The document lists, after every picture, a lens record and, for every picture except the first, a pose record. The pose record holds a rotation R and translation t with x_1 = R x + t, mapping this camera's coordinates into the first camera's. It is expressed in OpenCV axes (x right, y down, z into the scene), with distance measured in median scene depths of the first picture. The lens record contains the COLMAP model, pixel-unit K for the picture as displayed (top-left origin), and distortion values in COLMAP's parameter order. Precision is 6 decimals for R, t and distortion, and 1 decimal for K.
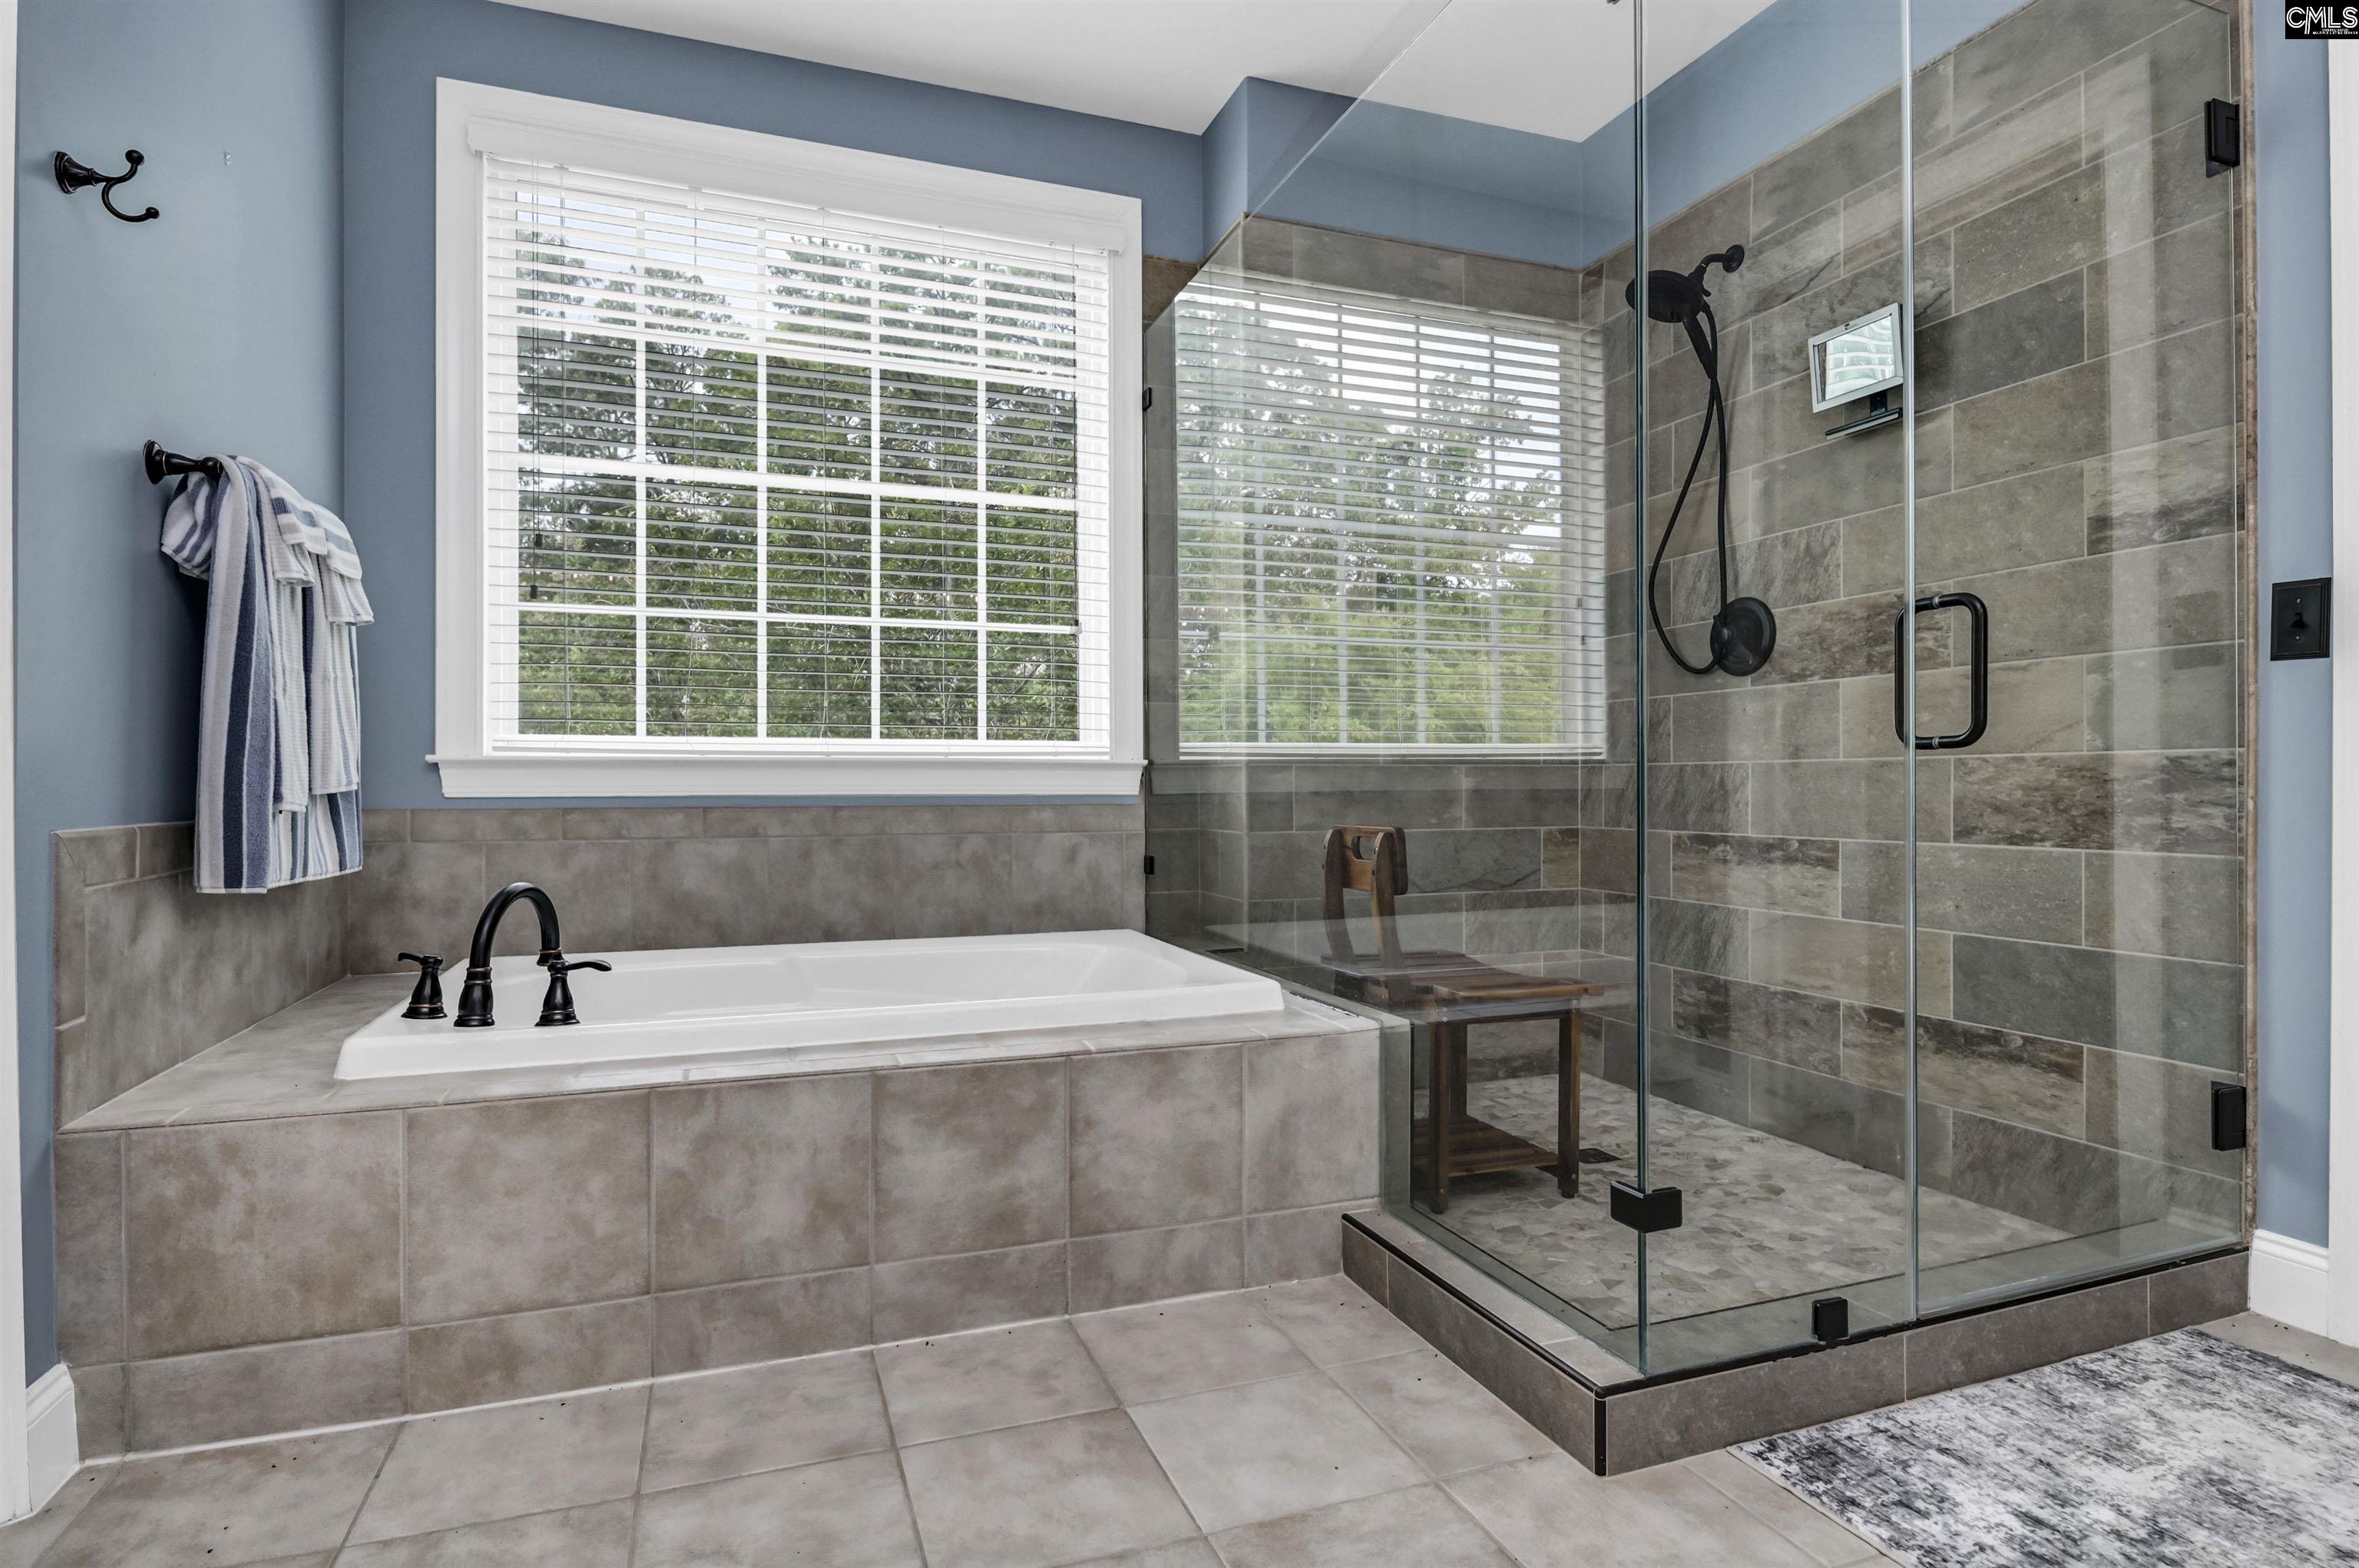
lens RADIAL K [[1183.1, 0, 1139.8], [0, 1183.1, 791.4], [0, 0, 1]] dist [0.011101, -0.015124]
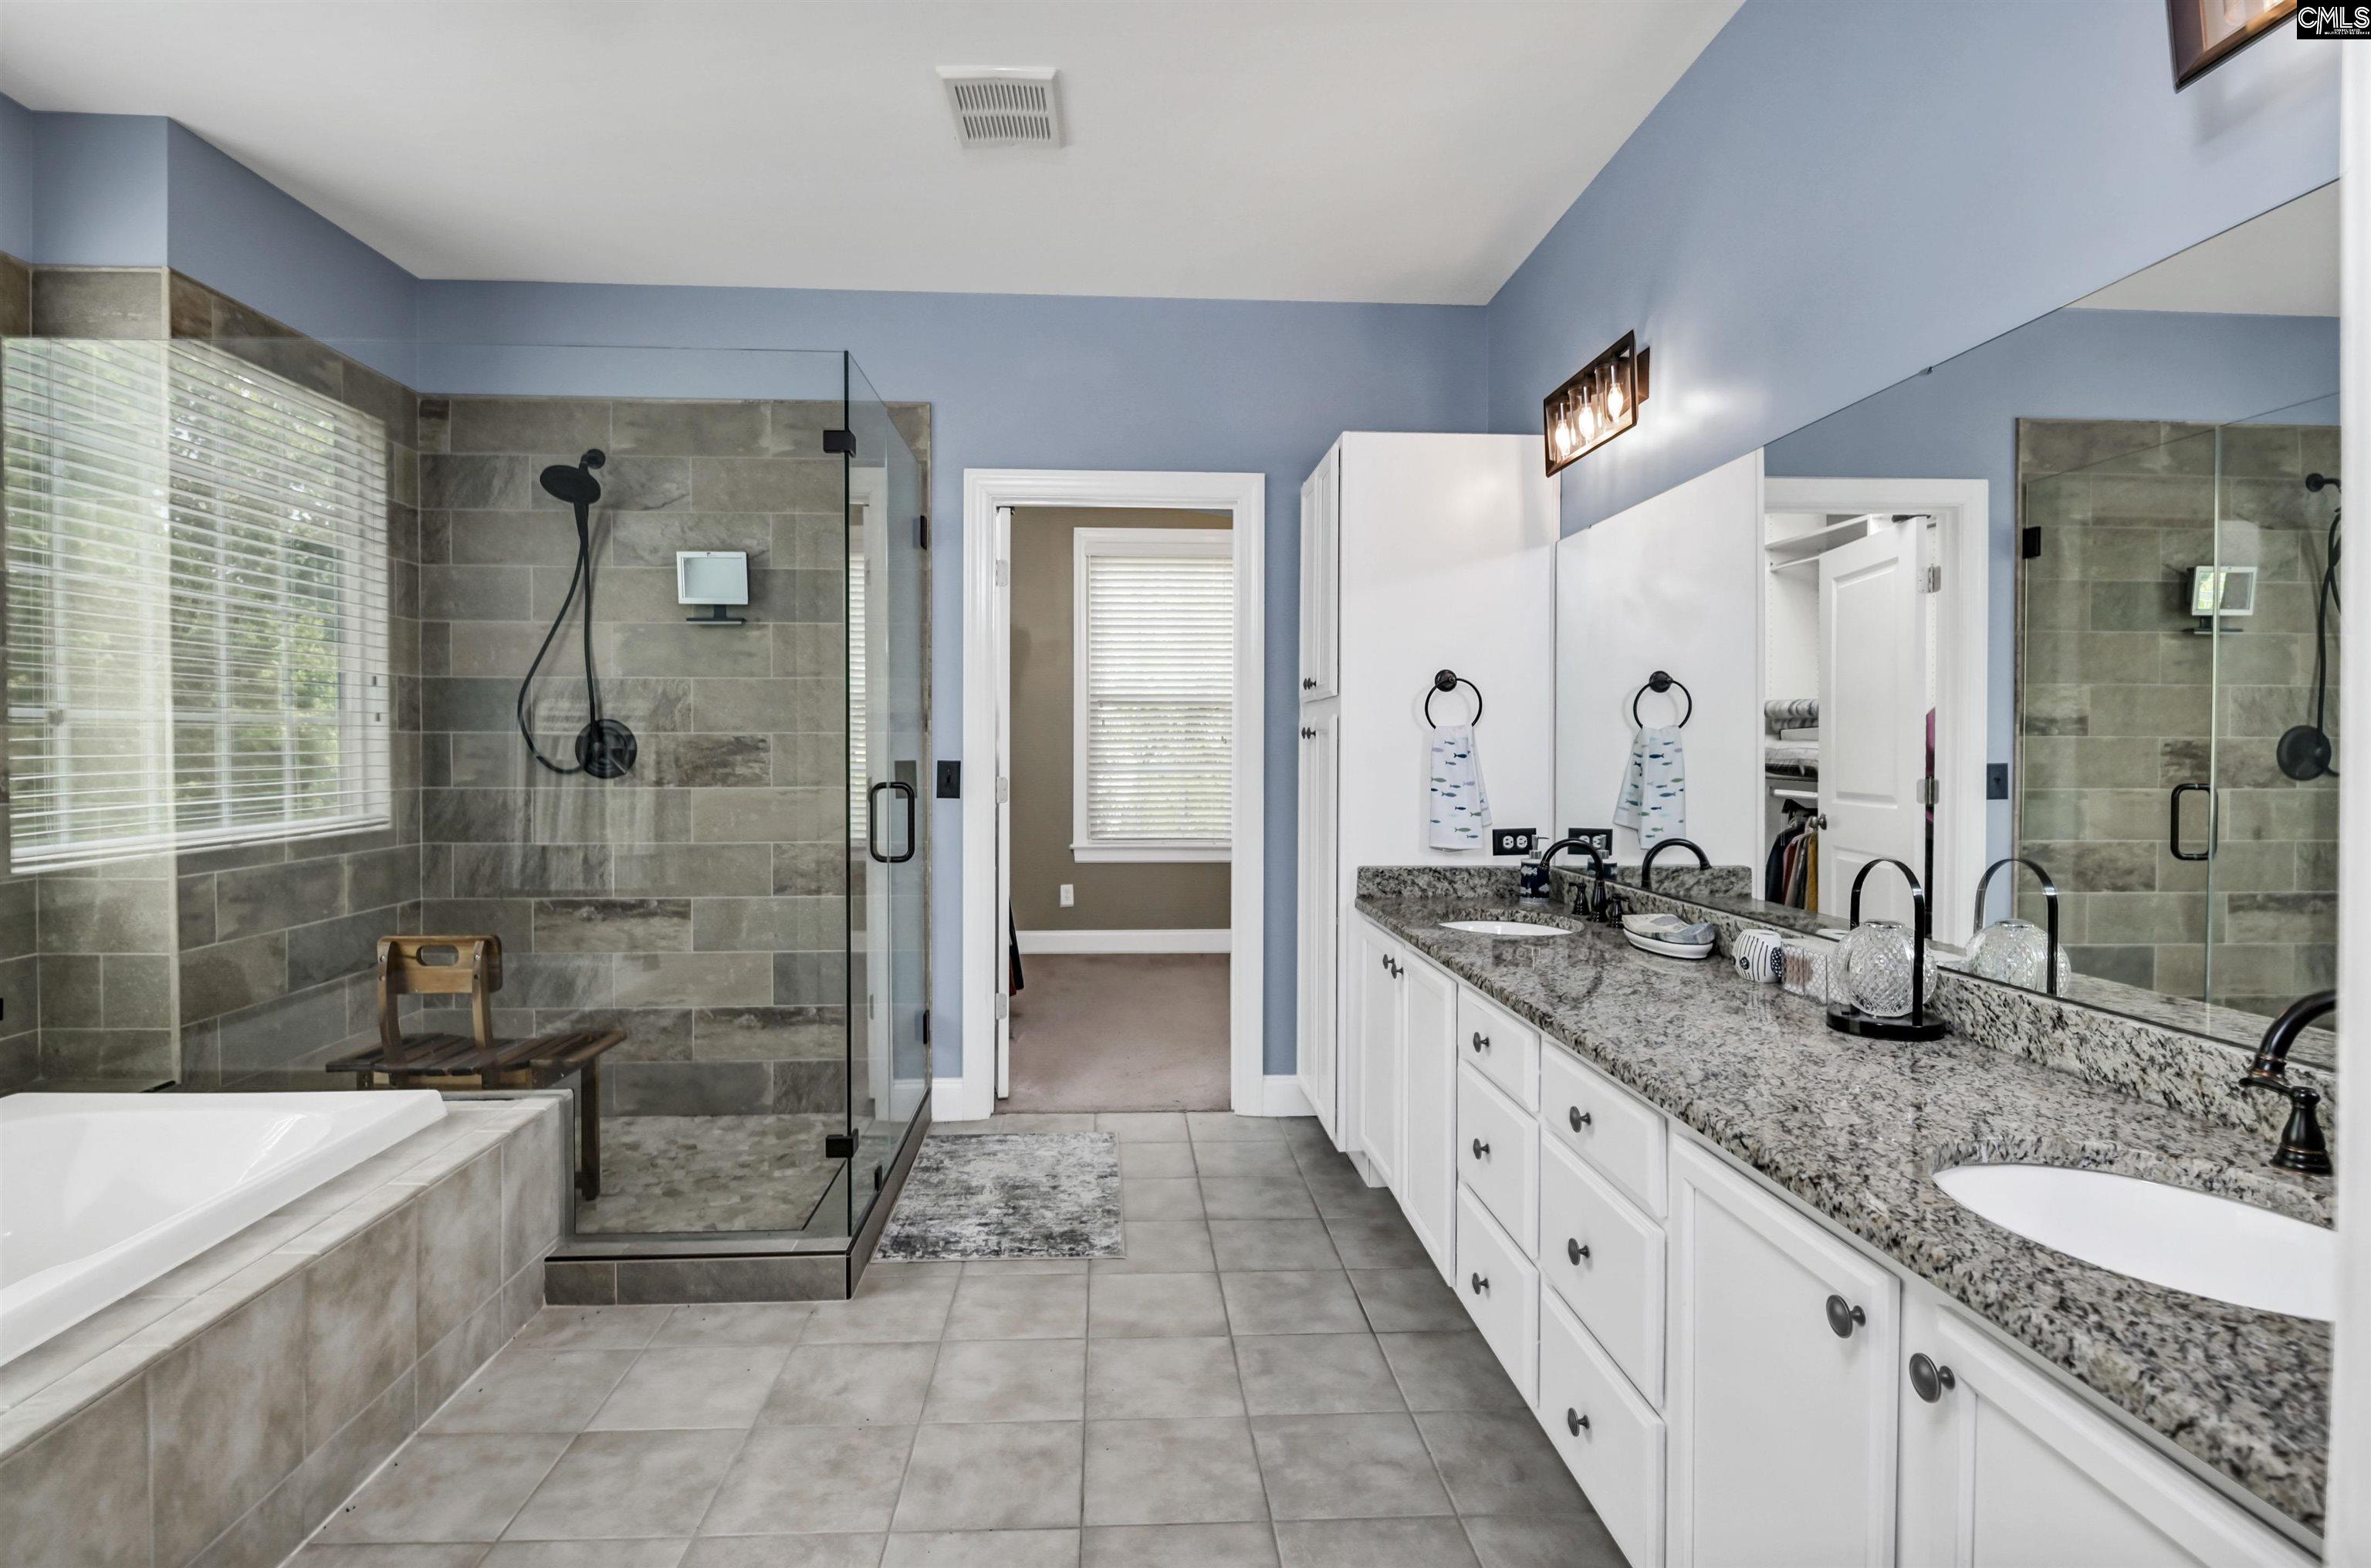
lens RADIAL K [[1191.5, 0, 1185.5], [0, 1191.5, 784.0], [0, 0, 1]] dist [-0.027927, -0.000275]
pose [[0.279375, -0.018771, 0.959998, -0.715069], [0.007633, 0.999821, 0.017328, -0.135291], [-0.960152, 0.002487, 0.279469, 0.014249]]
